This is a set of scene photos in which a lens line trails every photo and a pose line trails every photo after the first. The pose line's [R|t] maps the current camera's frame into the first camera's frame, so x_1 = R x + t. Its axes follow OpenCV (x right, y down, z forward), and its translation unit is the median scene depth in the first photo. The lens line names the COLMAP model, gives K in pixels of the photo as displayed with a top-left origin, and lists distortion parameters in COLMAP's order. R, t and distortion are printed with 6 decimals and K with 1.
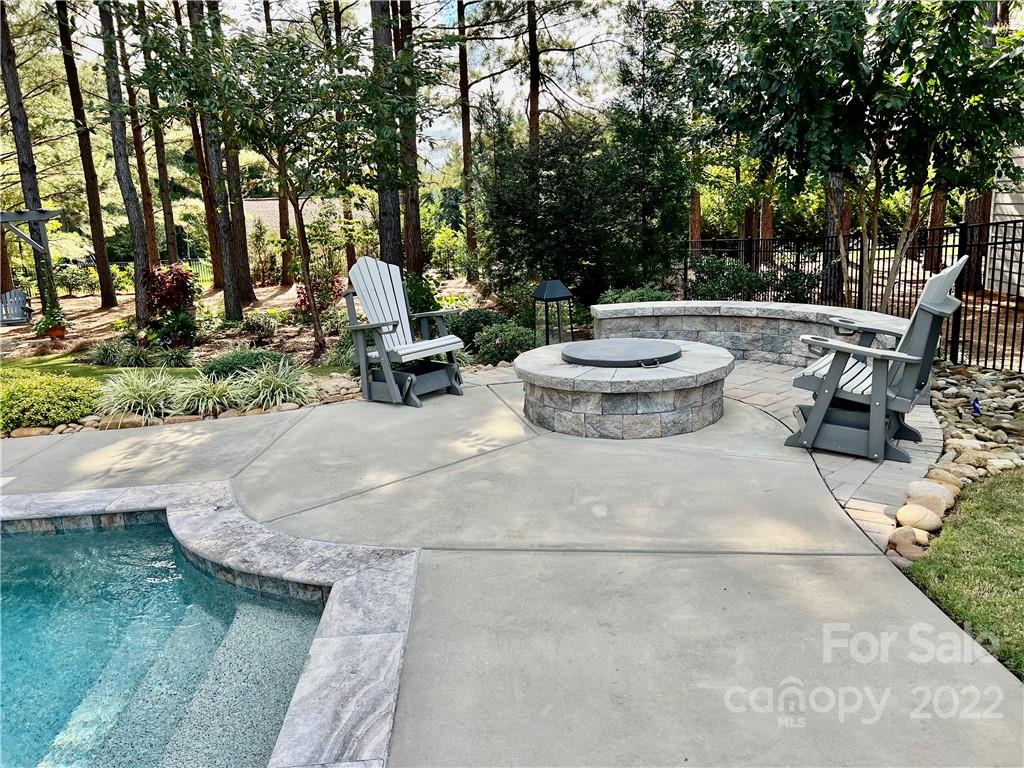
lens RADIAL K [[763.0, 0, 512.0], [0, 763.0, 384.0], [0, 0, 1]] dist [0.032173, -0.003993]
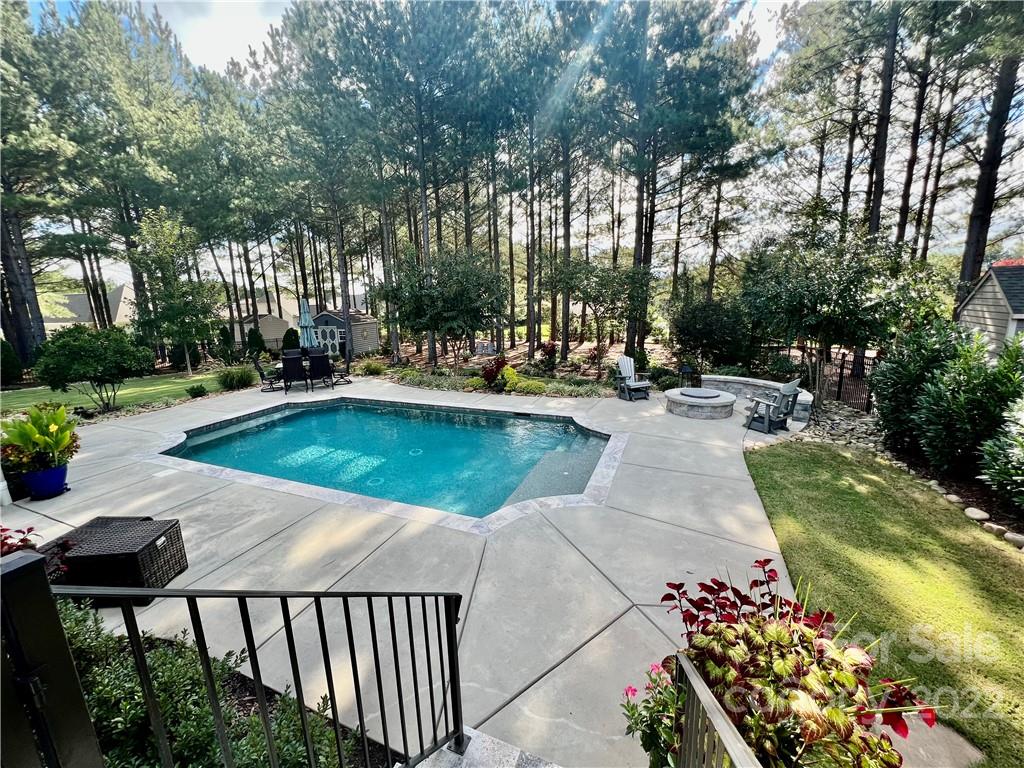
lens RADIAL K [[405.4, 0, 512.0], [0, 405.4, 384.0], [0, 0, 1]] dist [0.000987, 0.000066]
pose [[0.905782, 0.112474, -0.408545, 0.129228], [-0.116166, 0.993103, 0.015855, -0.016492], [0.407510, 0.033097, 0.912601, -1.004413]]
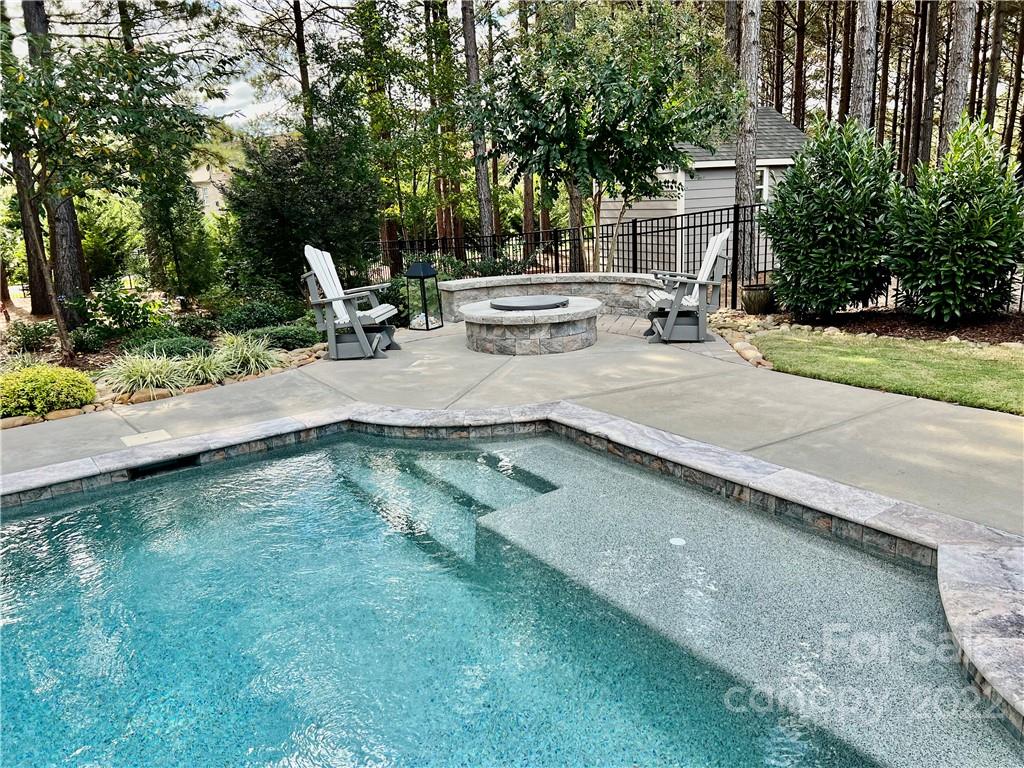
lens RADIAL K [[763.0, 0, 512.0], [0, 763.0, 384.0], [0, 0, 1]] dist [0.032173, -0.003993]
pose [[0.847631, -0.119120, 0.517041, -0.730339], [0.126700, 0.991724, 0.020771, 0.087106], [-0.515236, 0.047903, 0.855708, -0.270602]]
